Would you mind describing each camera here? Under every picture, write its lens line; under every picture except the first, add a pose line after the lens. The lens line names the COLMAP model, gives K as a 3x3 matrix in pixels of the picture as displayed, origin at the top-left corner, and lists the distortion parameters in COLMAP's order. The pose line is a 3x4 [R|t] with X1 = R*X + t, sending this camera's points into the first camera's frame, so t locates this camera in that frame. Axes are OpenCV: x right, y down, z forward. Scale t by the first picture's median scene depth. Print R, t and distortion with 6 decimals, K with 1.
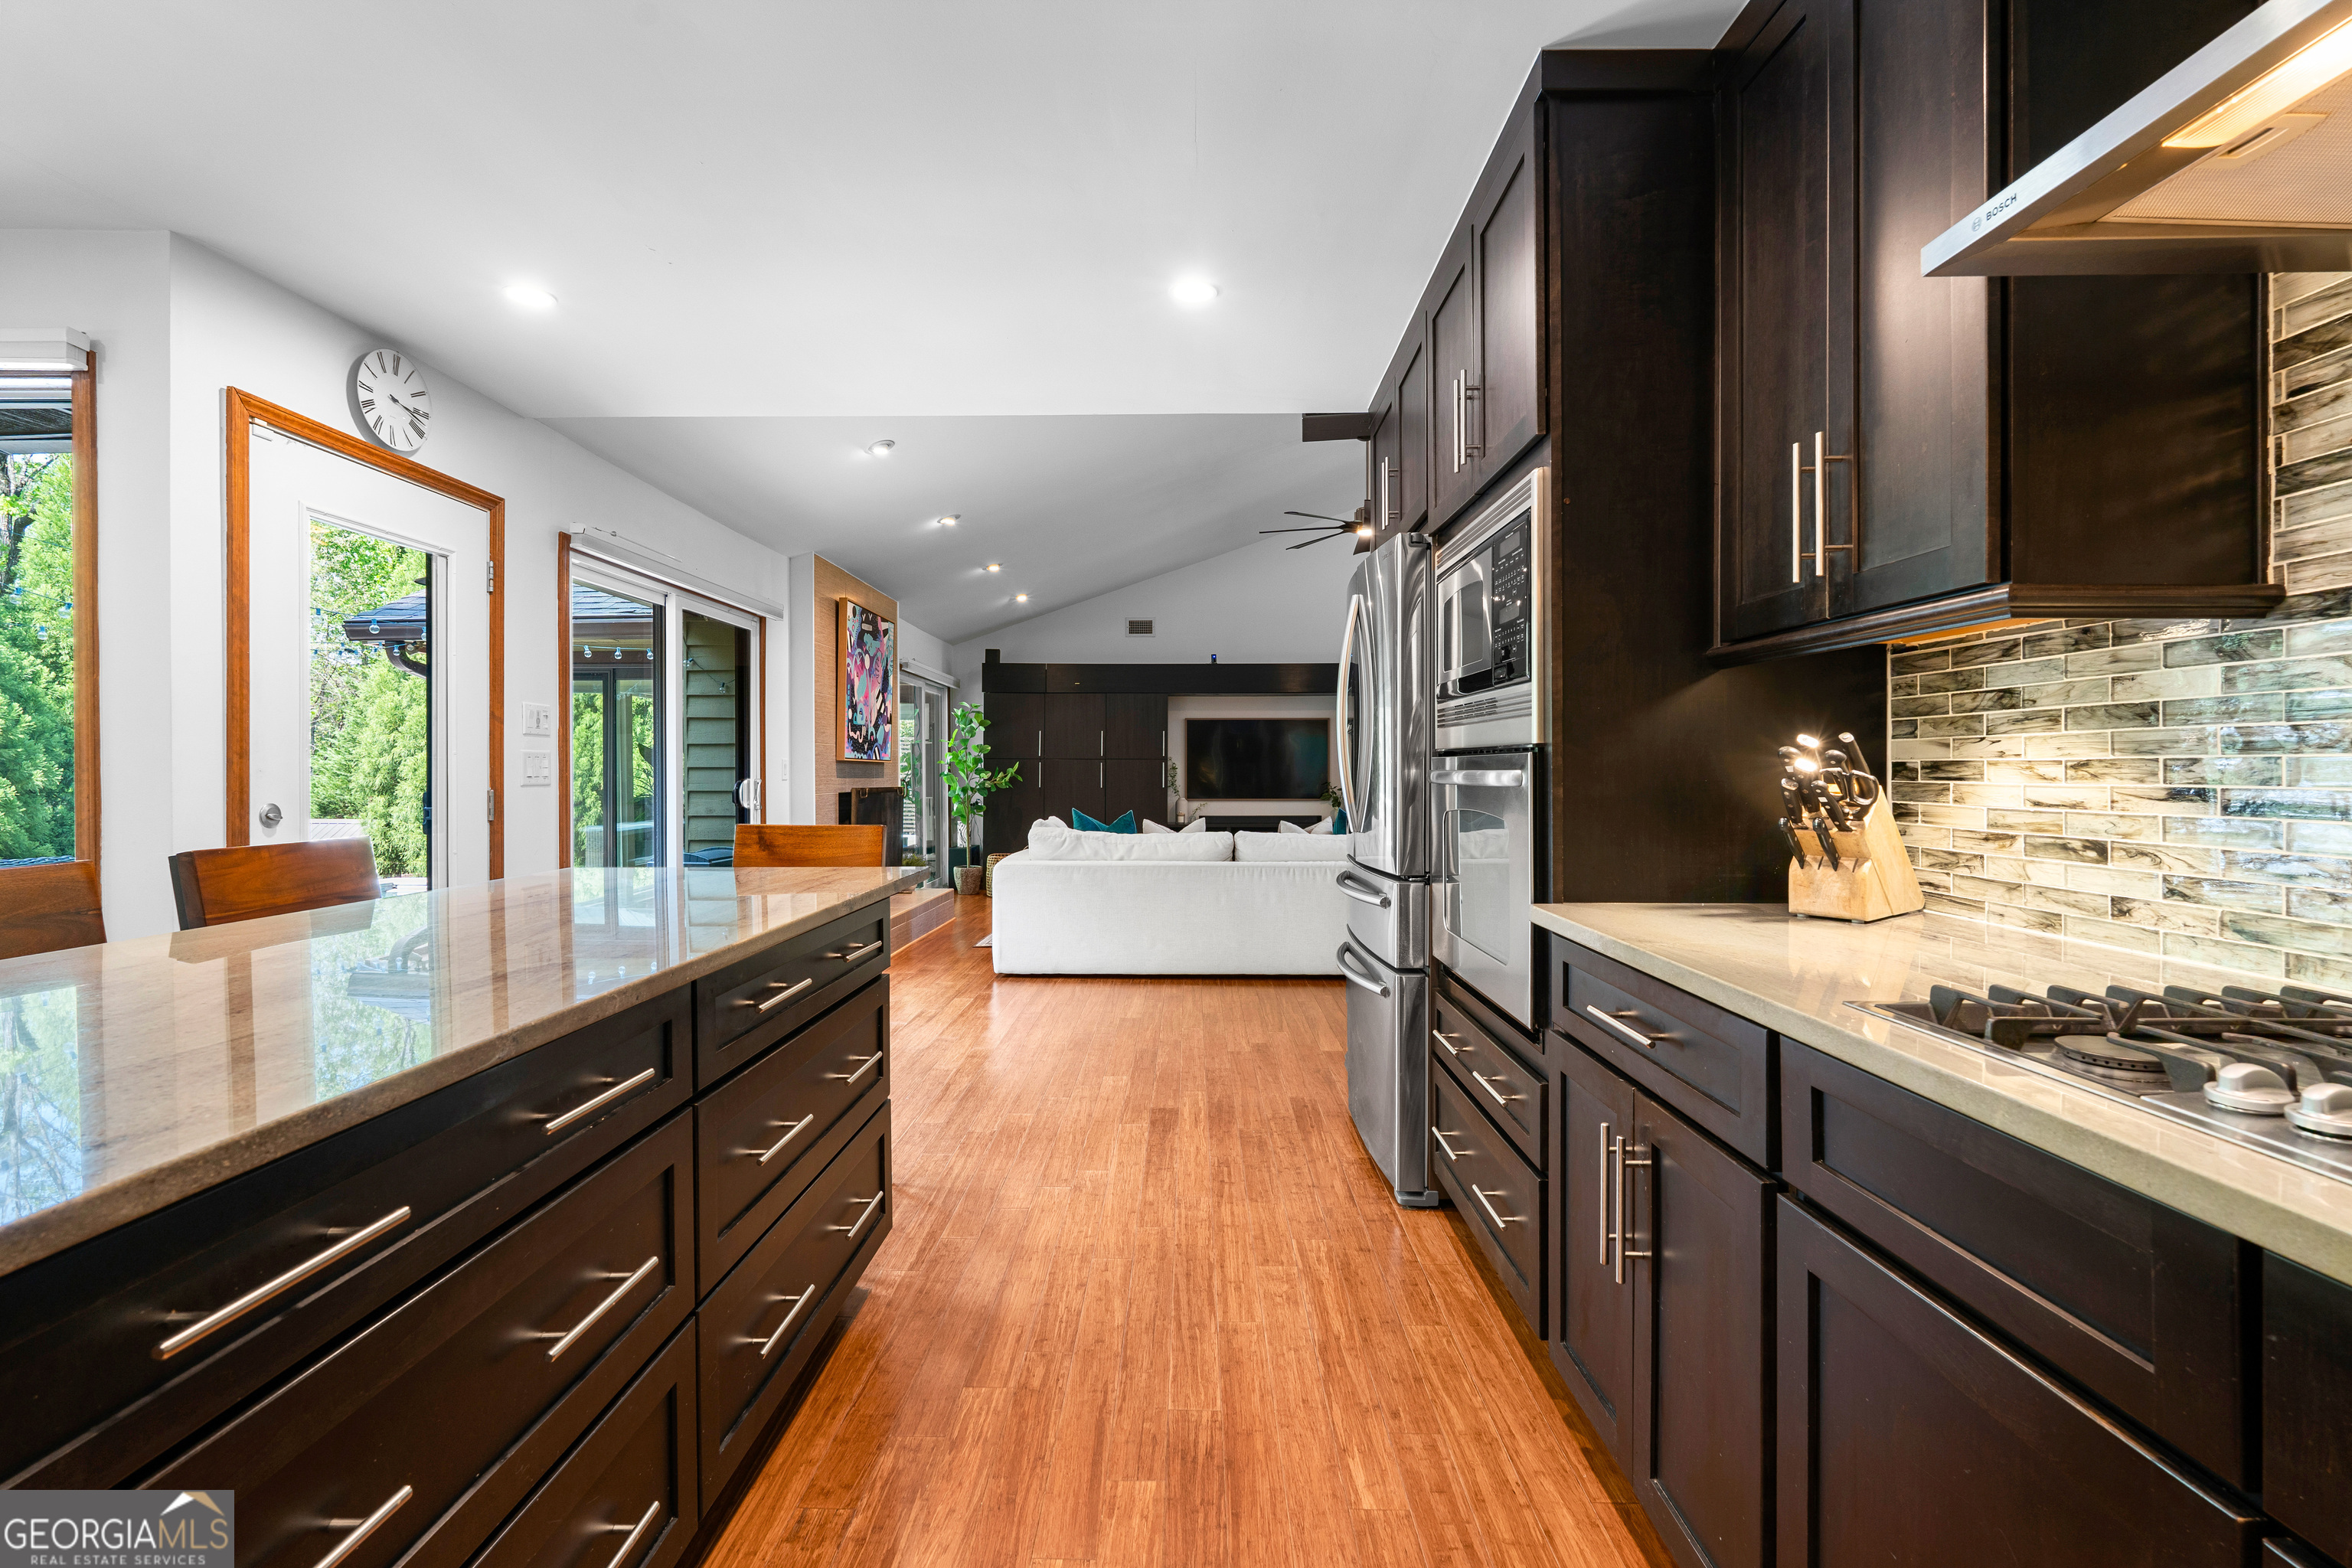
lens RADIAL K [[1026.7, 0, 1177.2], [0, 1026.7, 772.4], [0, 0, 1]] dist [-0.005859, 0.000402]
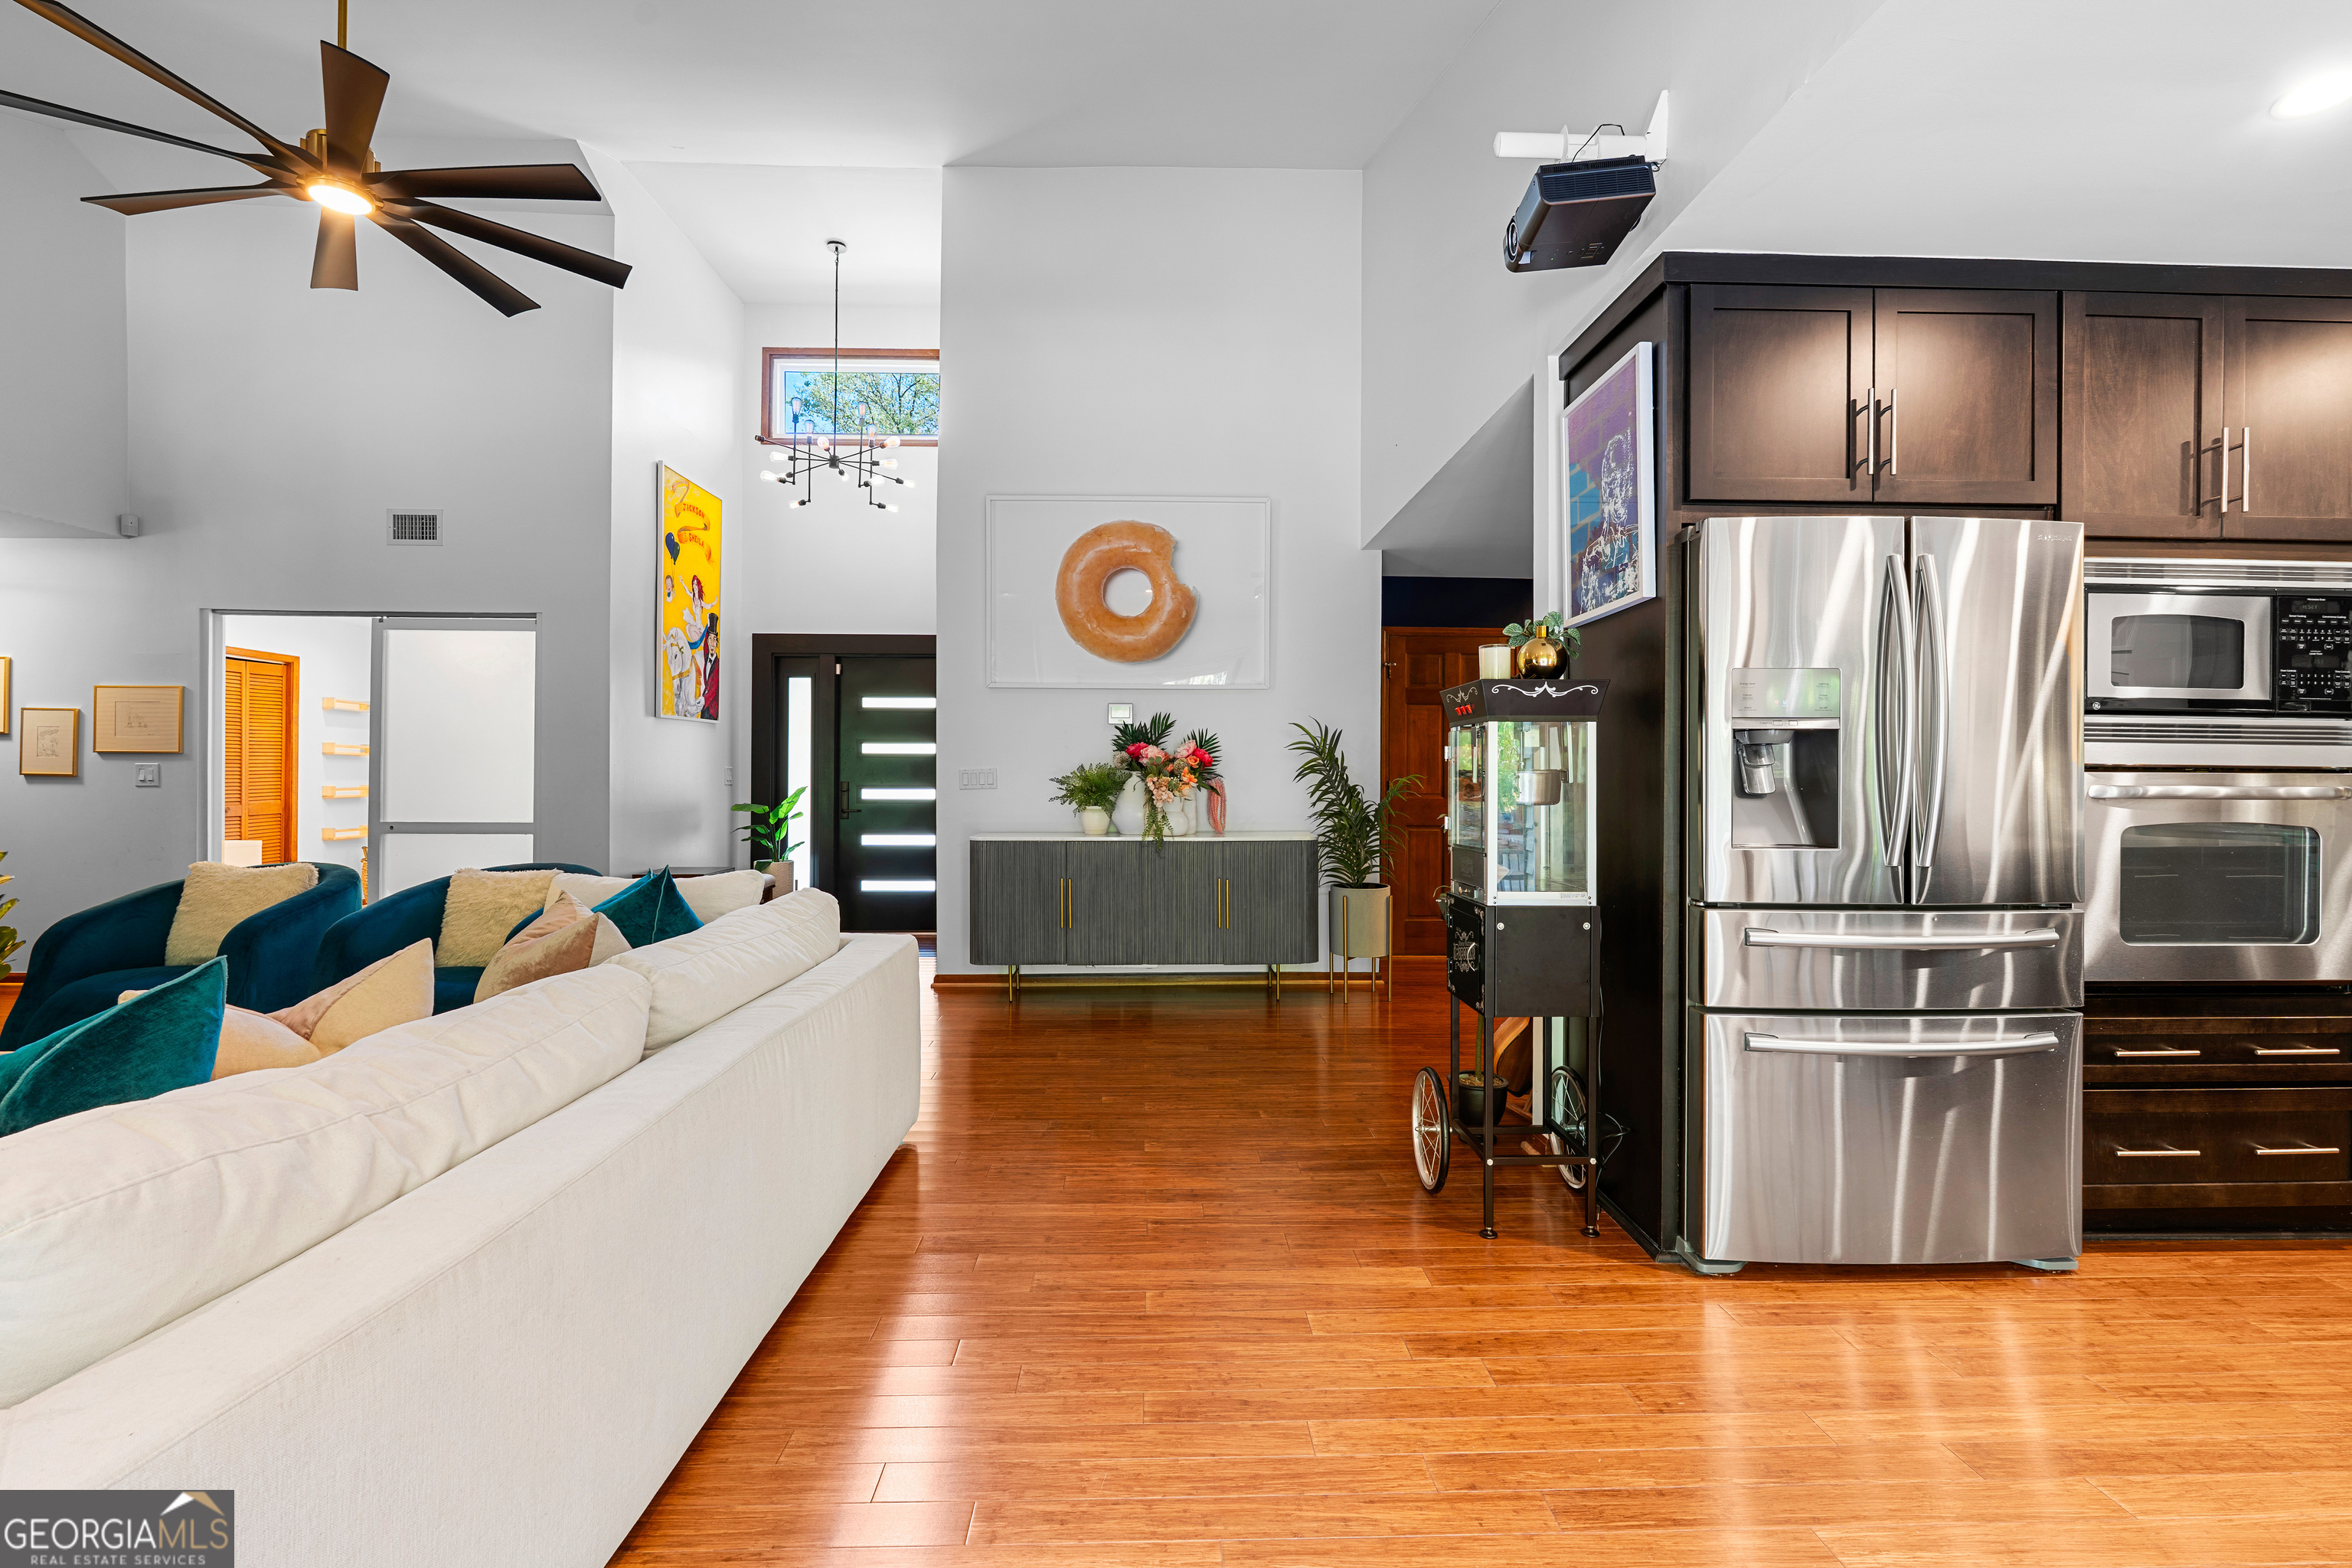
lens RADIAL K [[1026.7, 0, 1180.1], [0, 1026.7, 782.7], [0, 0, 1]] dist [-0.005859, 0.000402]
pose [[-0.040261, -0.008251, 0.999155, -0.659377], [-0.002961, 0.999962, 0.008138, -0.010733], [-0.999185, -0.002631, -0.040284, 1.878111]]
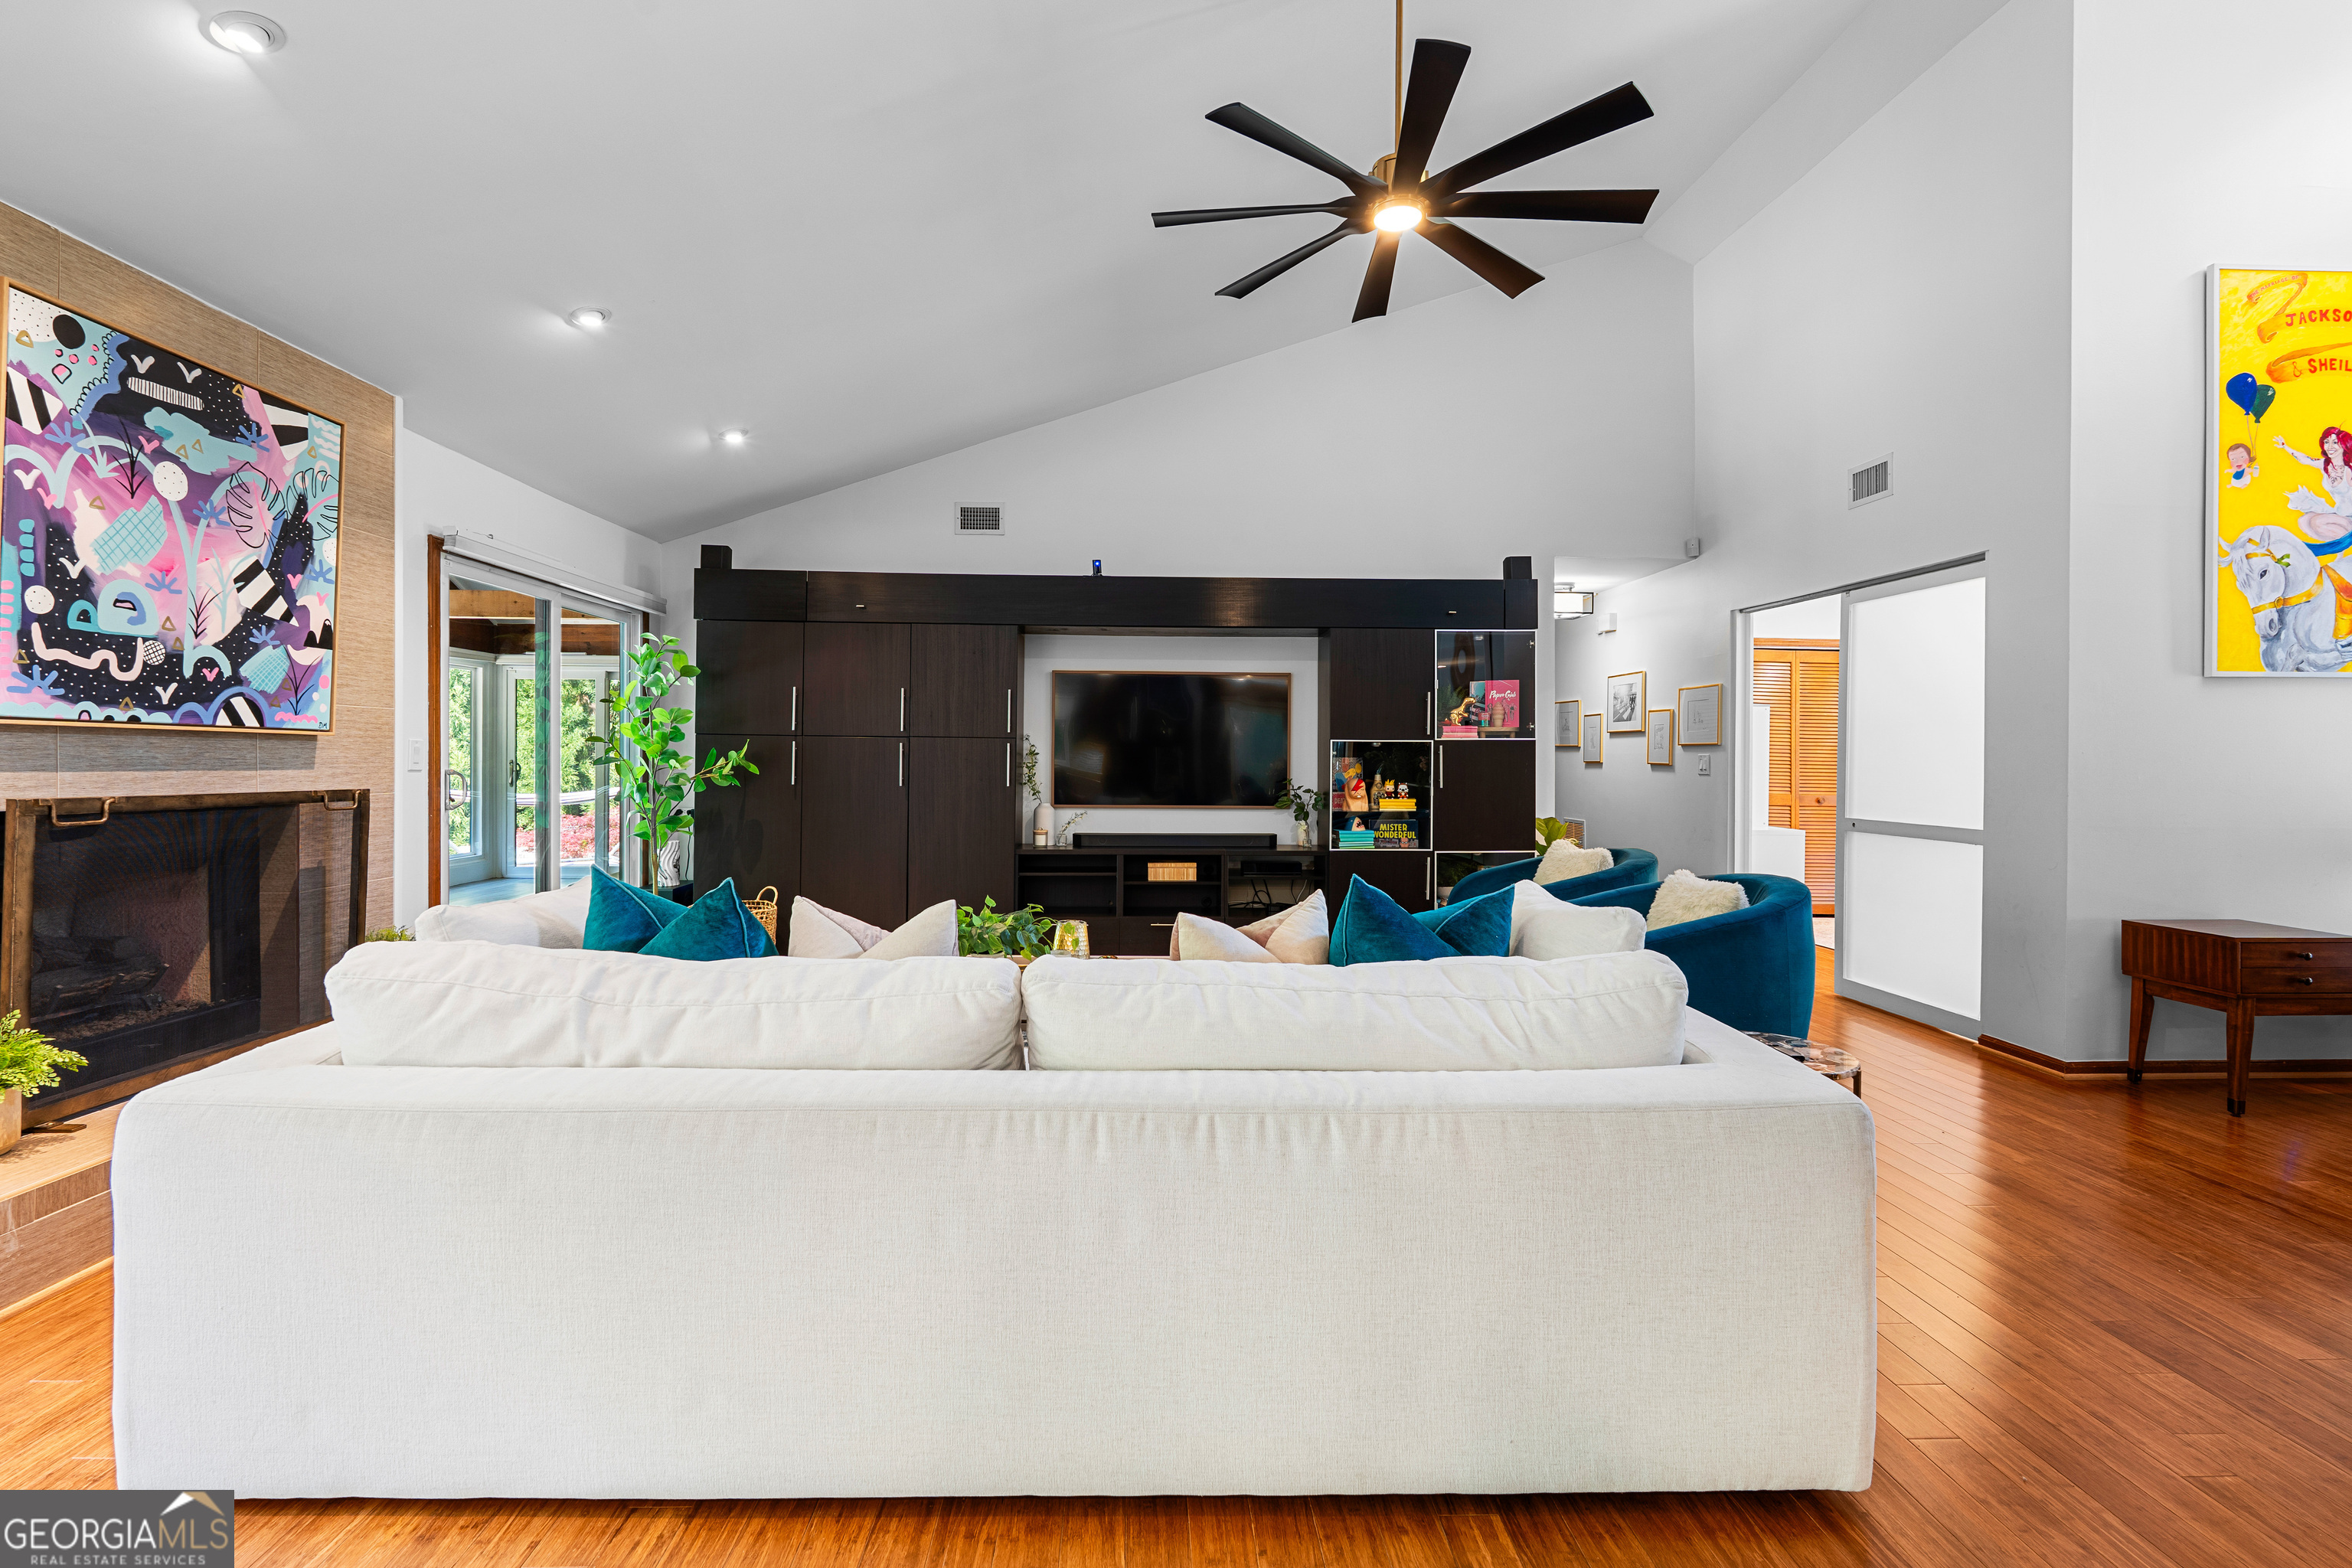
lens RADIAL K [[1026.7, 0, 1173.4], [0, 1026.7, 756.9], [0, 0, 1]] dist [-0.005859, 0.000402]
pose [[0.998651, 0.008538, 0.051216, 0.194420], [-0.008500, 0.999963, -0.000961, -0.008443], [-0.051222, 0.000524, 0.998687, 1.589846]]
